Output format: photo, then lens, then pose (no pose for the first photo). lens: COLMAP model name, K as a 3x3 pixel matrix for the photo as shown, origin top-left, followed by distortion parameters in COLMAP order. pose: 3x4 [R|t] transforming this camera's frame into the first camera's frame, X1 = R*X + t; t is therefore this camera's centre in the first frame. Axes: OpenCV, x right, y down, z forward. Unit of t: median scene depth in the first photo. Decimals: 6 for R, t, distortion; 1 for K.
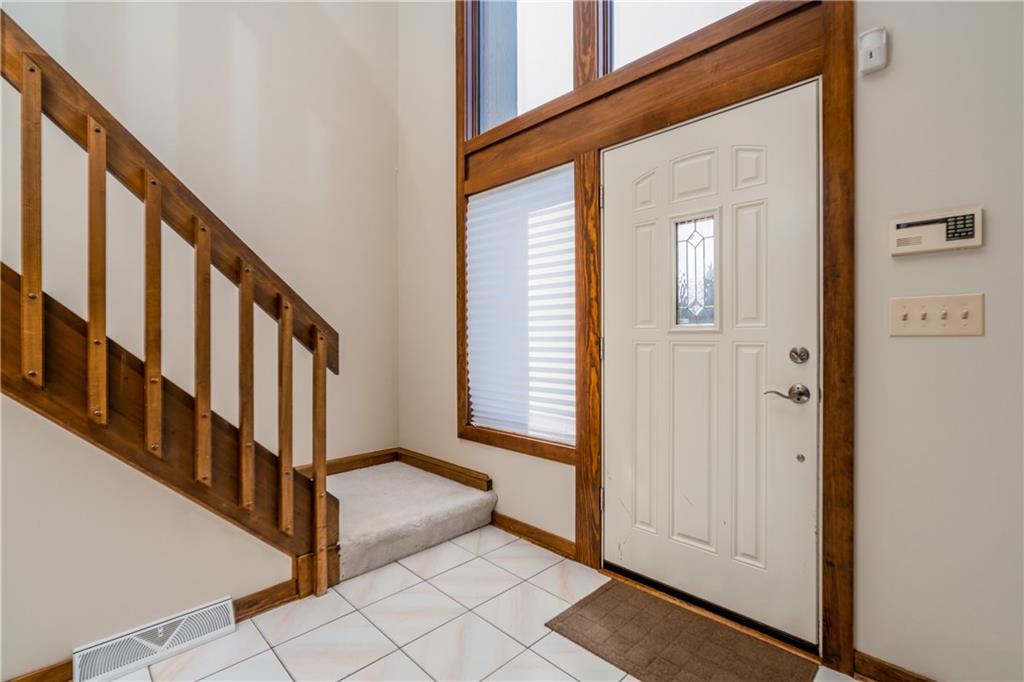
lens RADIAL K [[461.9, 0, 510.0], [0, 461.9, 337.0], [0, 0, 1]] dist [-0.008115, 0.003749]
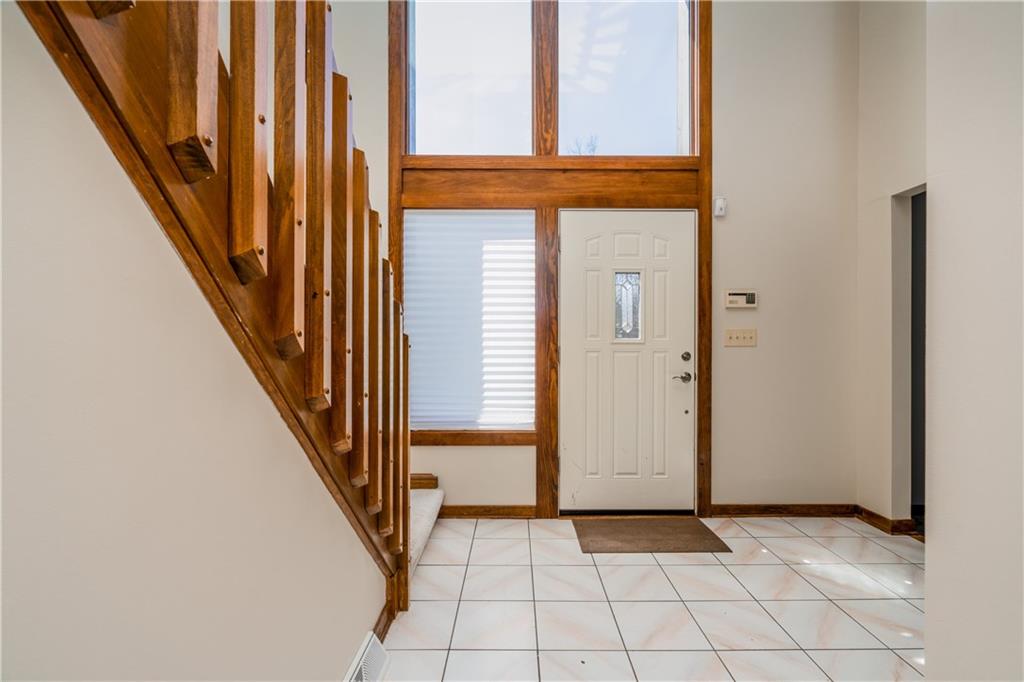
lens RADIAL K [[461.9, 0, 510.3], [0, 461.9, 346.9], [0, 0, 1]] dist [-0.008115, 0.003749]
pose [[0.702941, 0.004840, 0.711231, -0.862359], [-0.003326, 0.999988, -0.003517, 0.007223], [-0.711240, 0.000107, 0.702949, 0.144697]]
